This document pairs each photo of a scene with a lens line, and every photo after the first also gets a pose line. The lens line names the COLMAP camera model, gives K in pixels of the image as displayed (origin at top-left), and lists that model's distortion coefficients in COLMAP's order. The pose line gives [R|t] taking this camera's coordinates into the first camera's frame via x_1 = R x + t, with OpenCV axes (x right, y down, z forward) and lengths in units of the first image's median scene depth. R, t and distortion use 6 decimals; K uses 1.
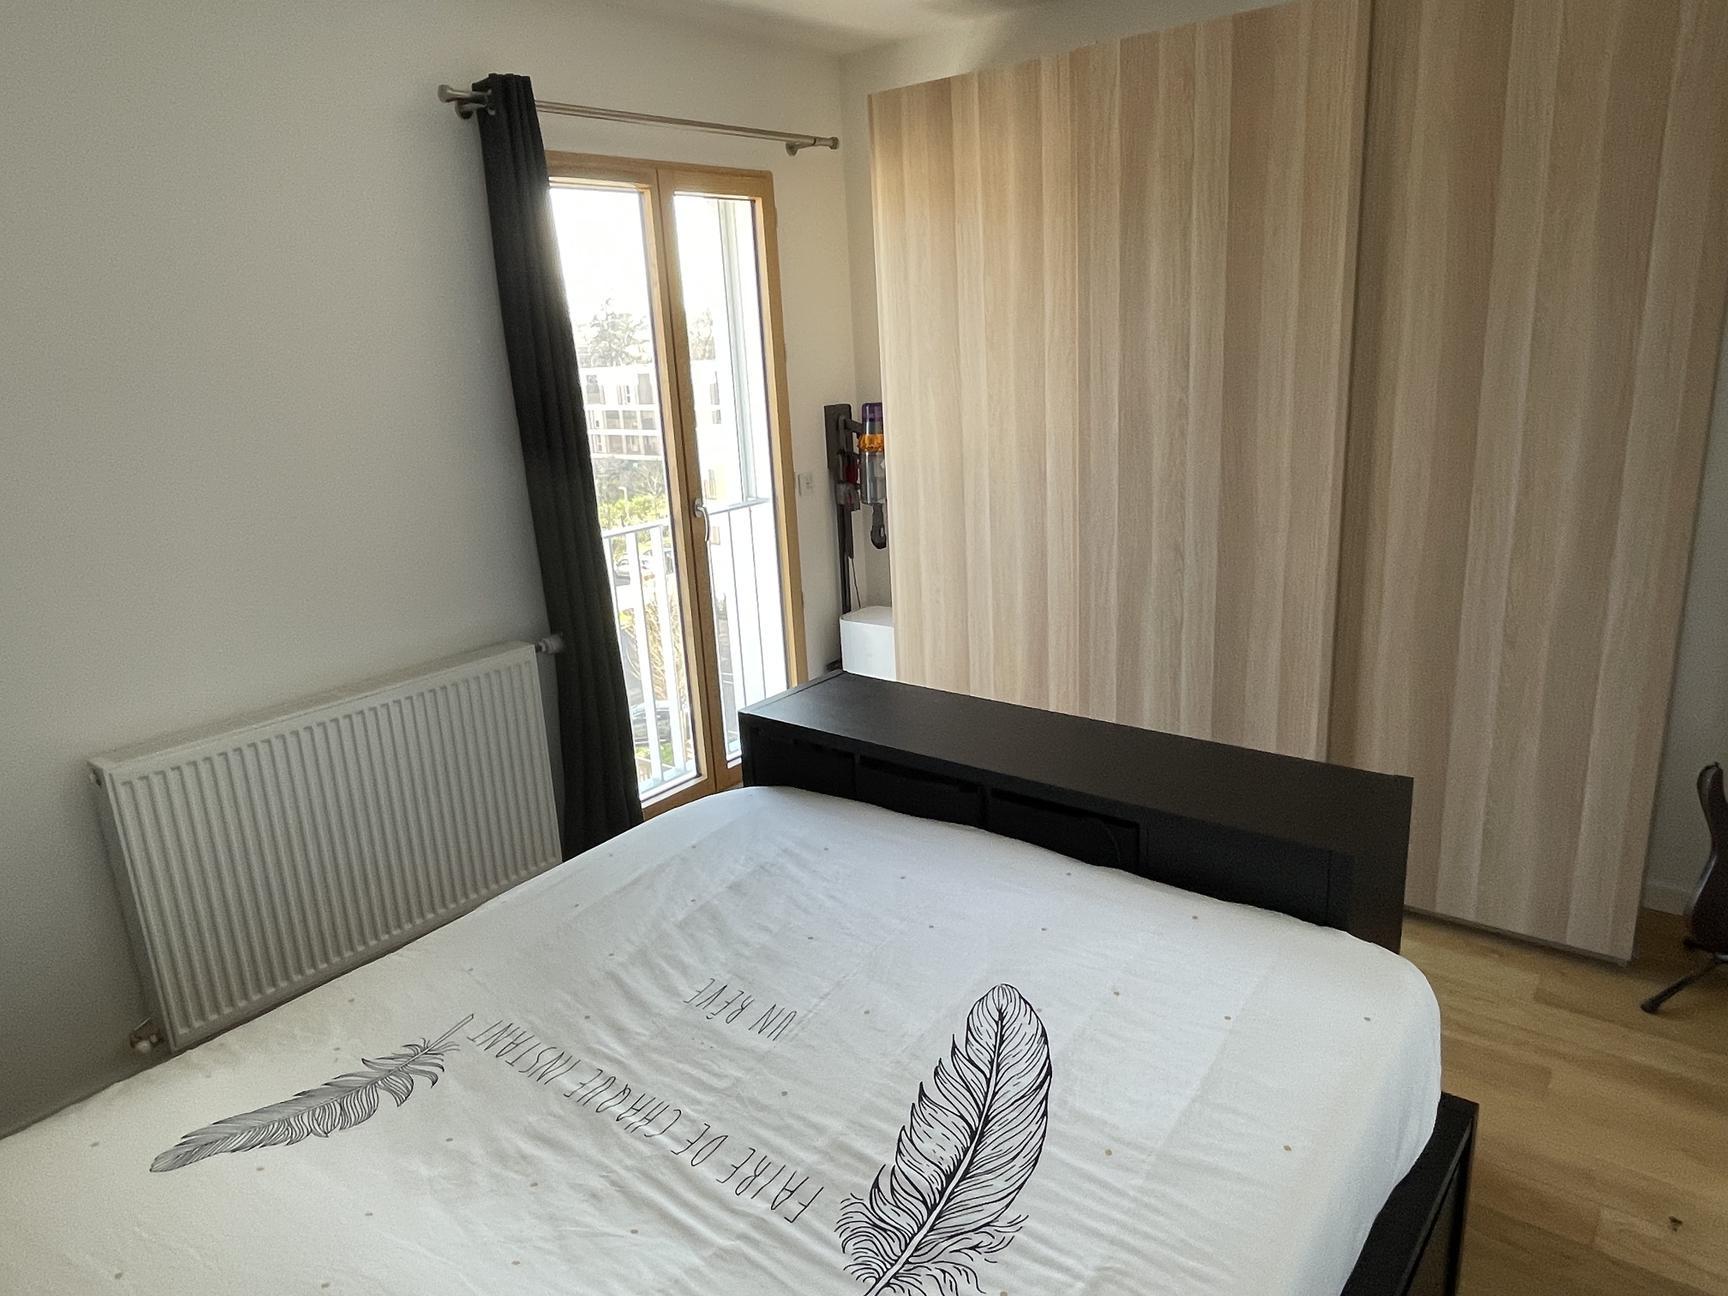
lens RADIAL K [[1122.3, 0, 865.0], [0, 1122.3, 642.2], [0, 0, 1]] dist [-0.000799, -0.000247]
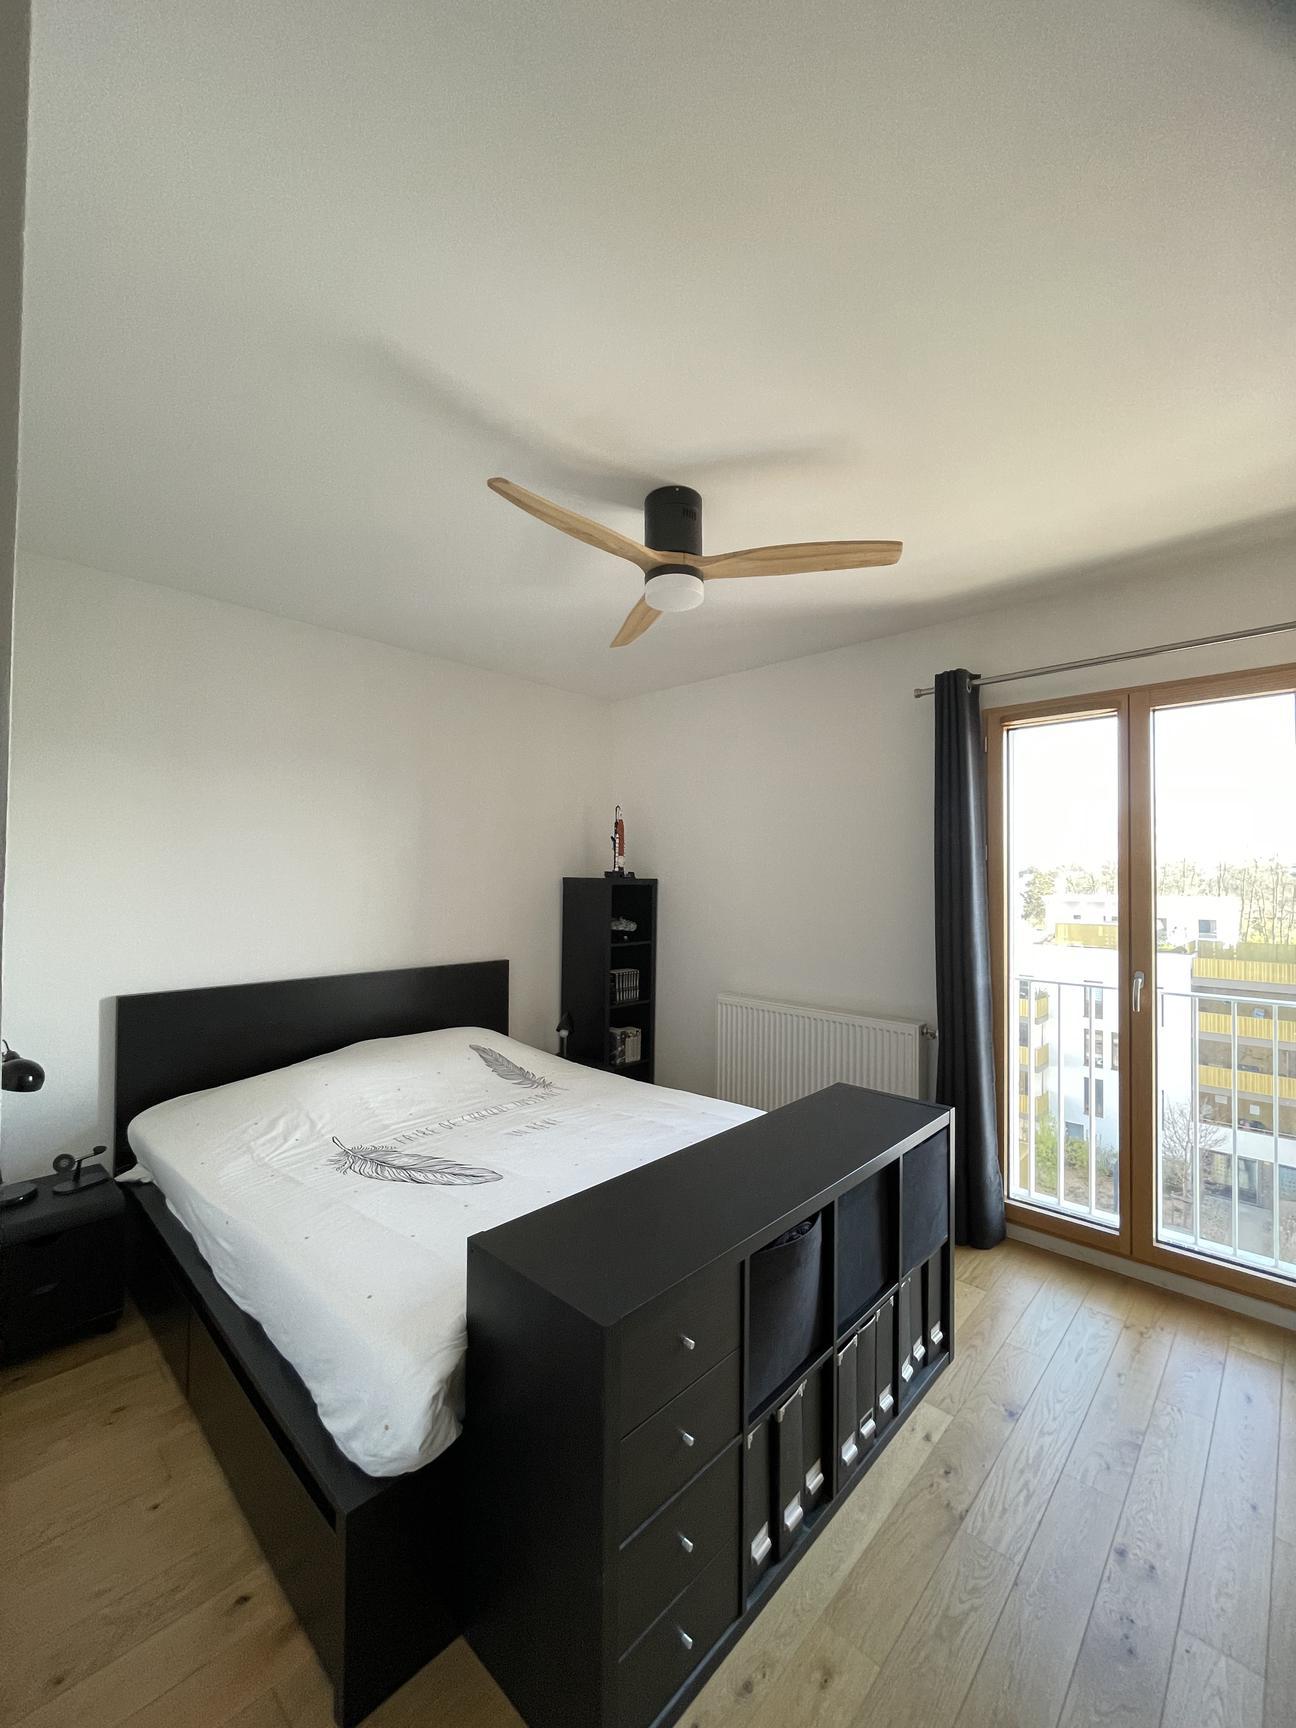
lens RADIAL K [[692.3, 0, 652.4], [0, 692.3, 863.3], [0, 0, 1]] dist [0.000578, 0.000011]
pose [[-0.072184, 0.033151, -0.996840, 1.212075], [-0.271679, 0.961002, 0.051633, -0.293347], [0.959677, 0.274548, -0.060362, 1.210784]]
